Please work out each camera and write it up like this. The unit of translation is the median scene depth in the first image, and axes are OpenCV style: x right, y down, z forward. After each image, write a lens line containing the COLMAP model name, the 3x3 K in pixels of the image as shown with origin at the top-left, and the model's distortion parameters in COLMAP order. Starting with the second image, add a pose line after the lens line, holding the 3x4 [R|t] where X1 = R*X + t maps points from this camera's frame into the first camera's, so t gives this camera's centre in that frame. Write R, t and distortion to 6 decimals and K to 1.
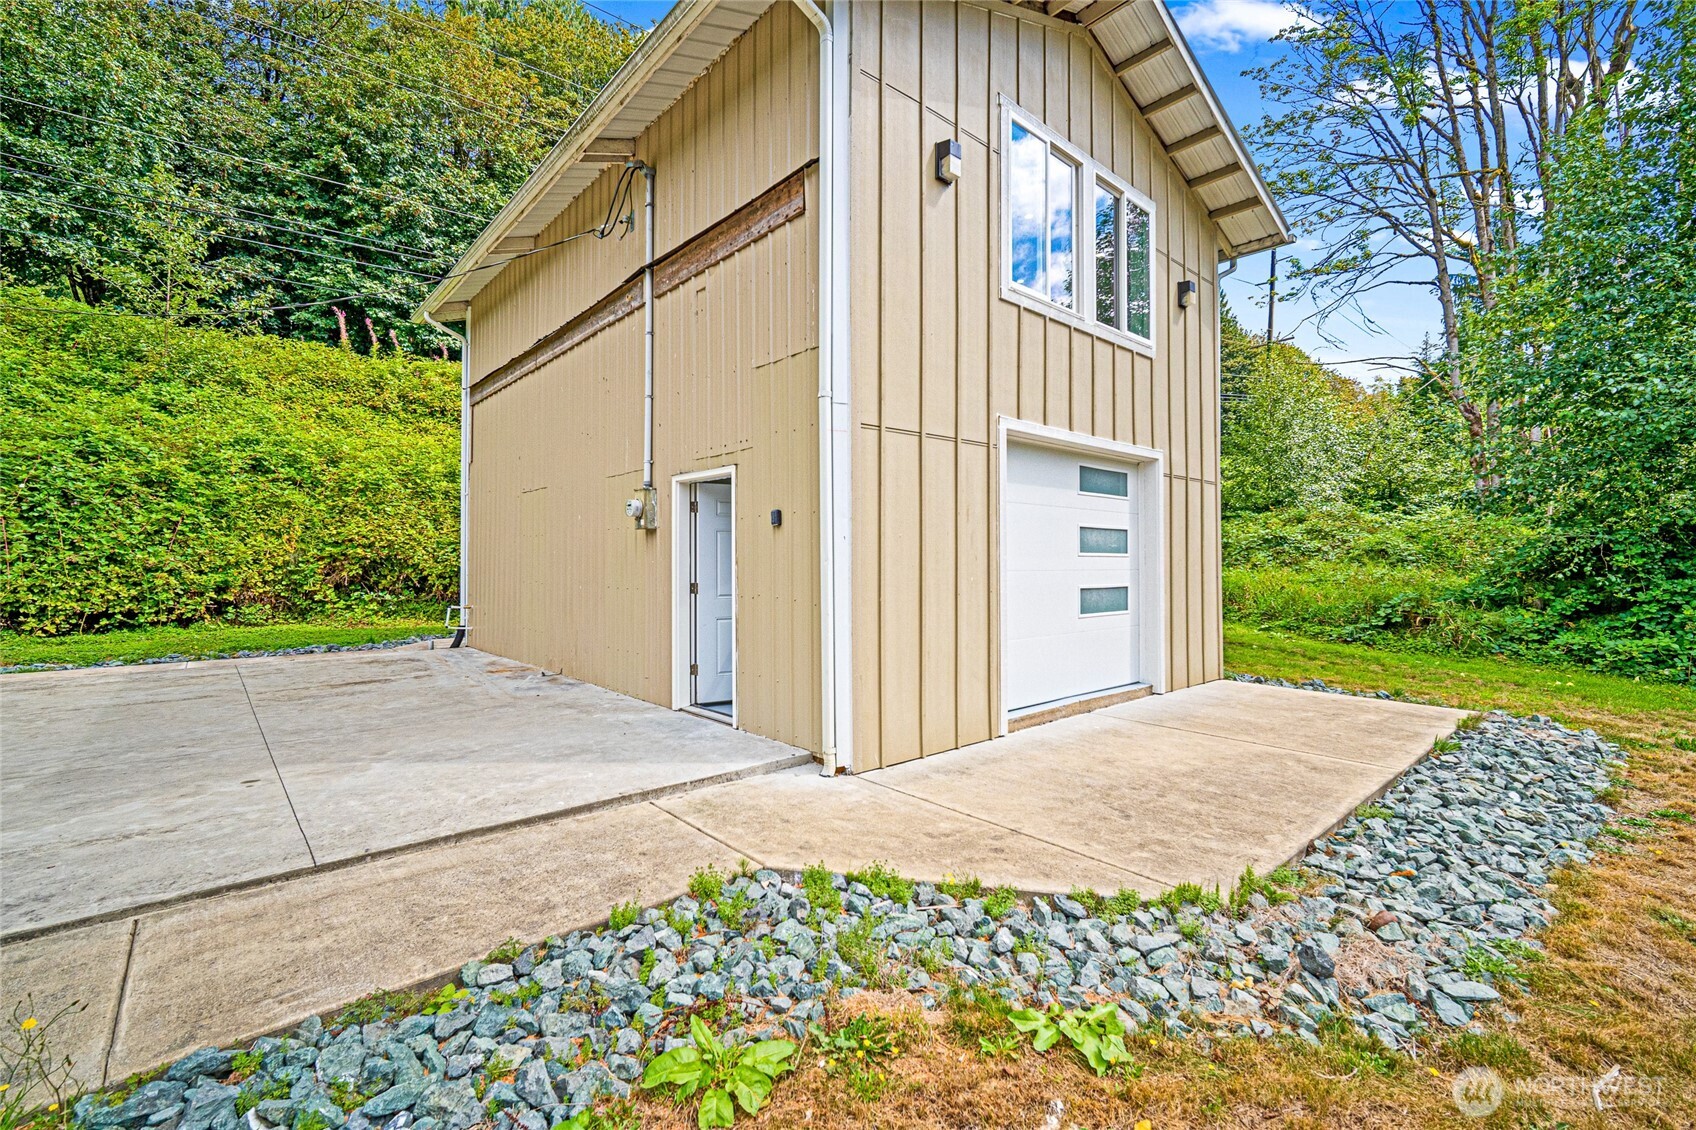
lens RADIAL K [[757.2, 0, 815.9], [0, 757.2, 556.1], [0, 0, 1]] dist [0.001554, 0.000951]
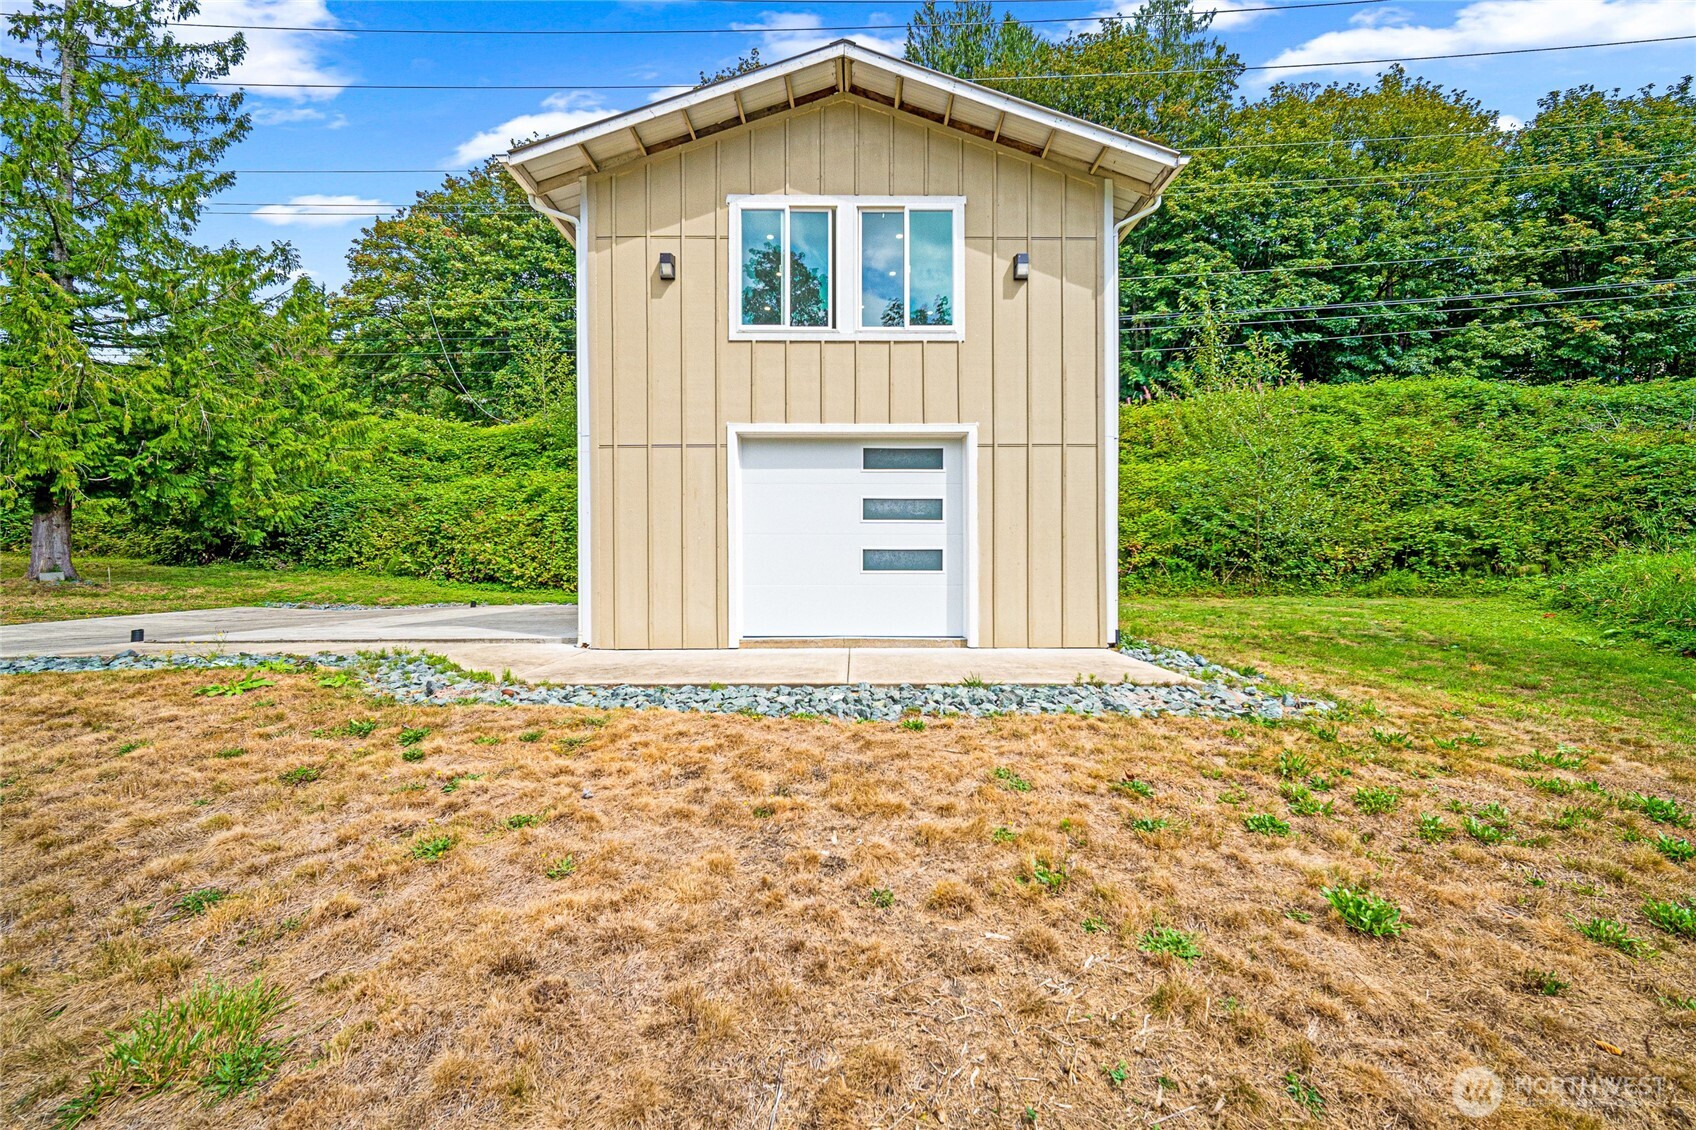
lens RADIAL K [[757.2, 0, 835.9], [0, 757.2, 581.0], [0, 0, 1]] dist [0.001554, 0.000951]
pose [[0.747230, 0.010132, -0.664489, 0.661654], [0.002775, 0.999827, 0.018366, 0.041827], [0.664560, -0.015568, 0.747073, 0.032287]]
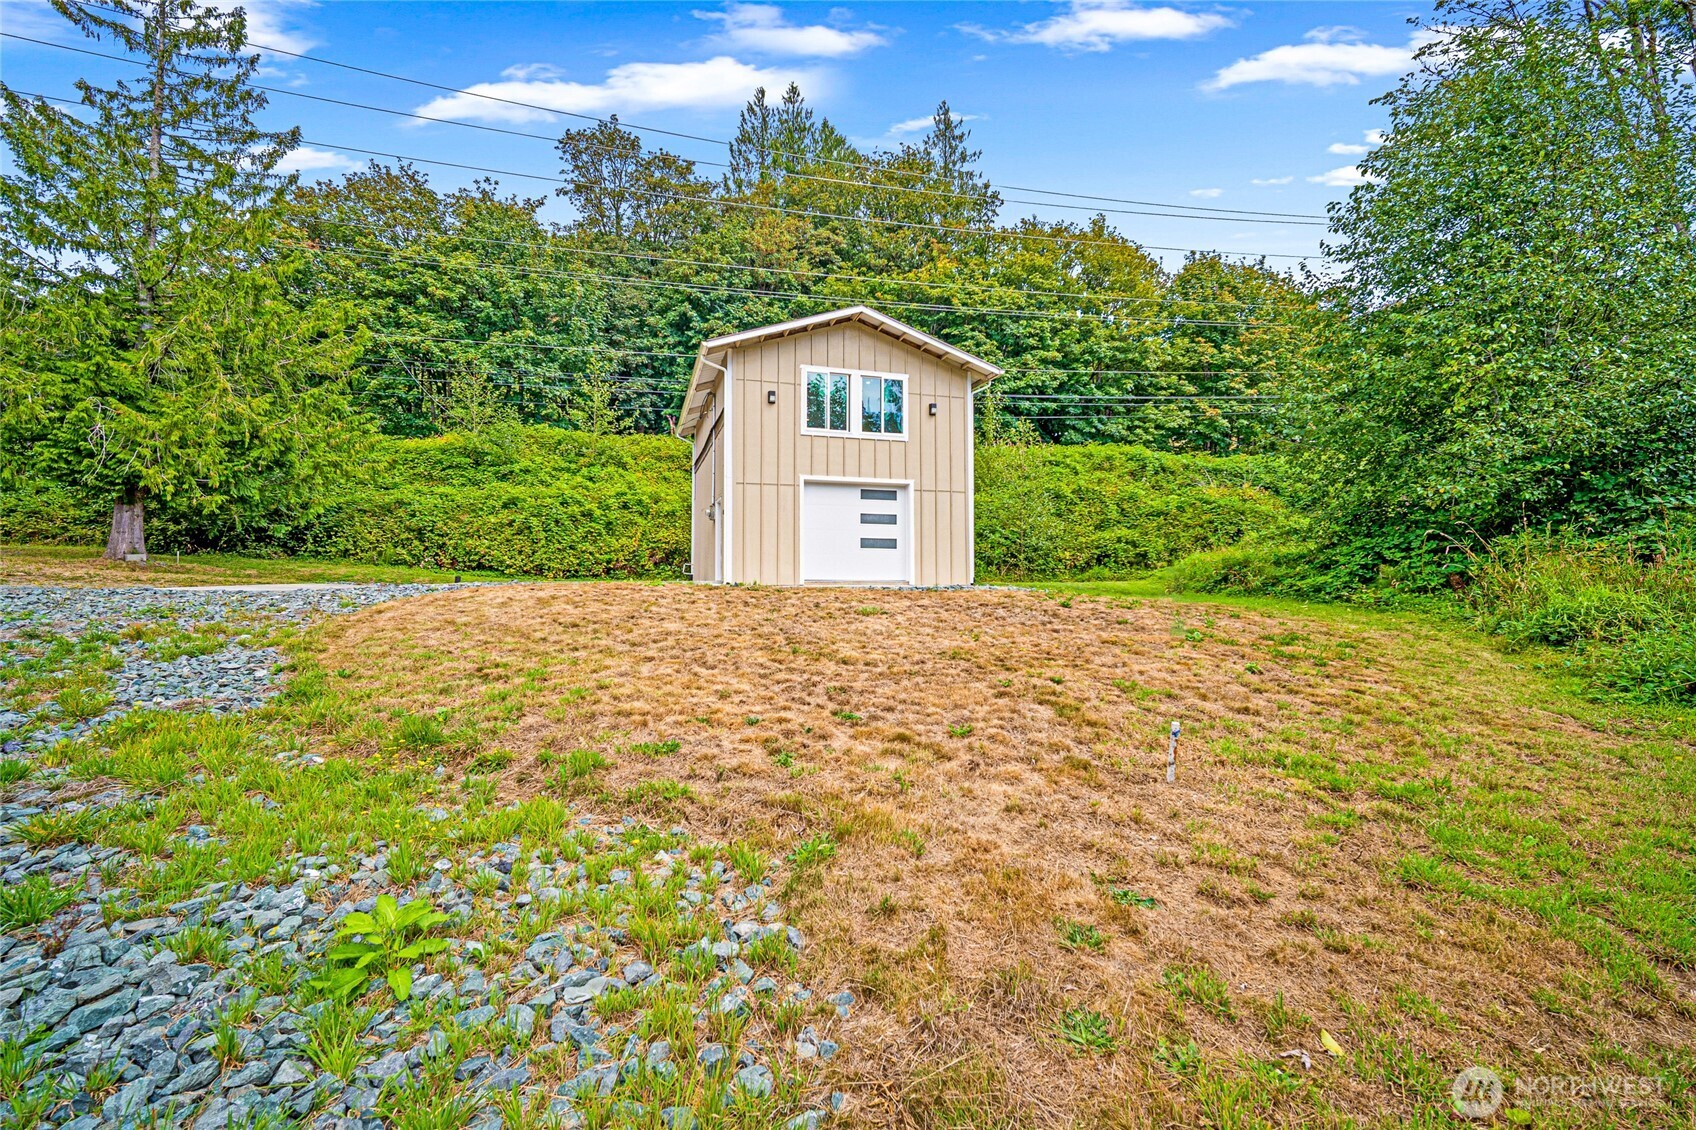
lens RADIAL K [[791.4, 0, 809.1], [0, 791.4, 572.8], [0, 0, 1]] dist [0.002642, -0.000017]
pose [[0.895314, -0.005804, -0.445397, 0.801313], [-0.002470, 0.999835, -0.017994, 0.121239], [0.445428, 0.017210, 0.895152, -0.840472]]
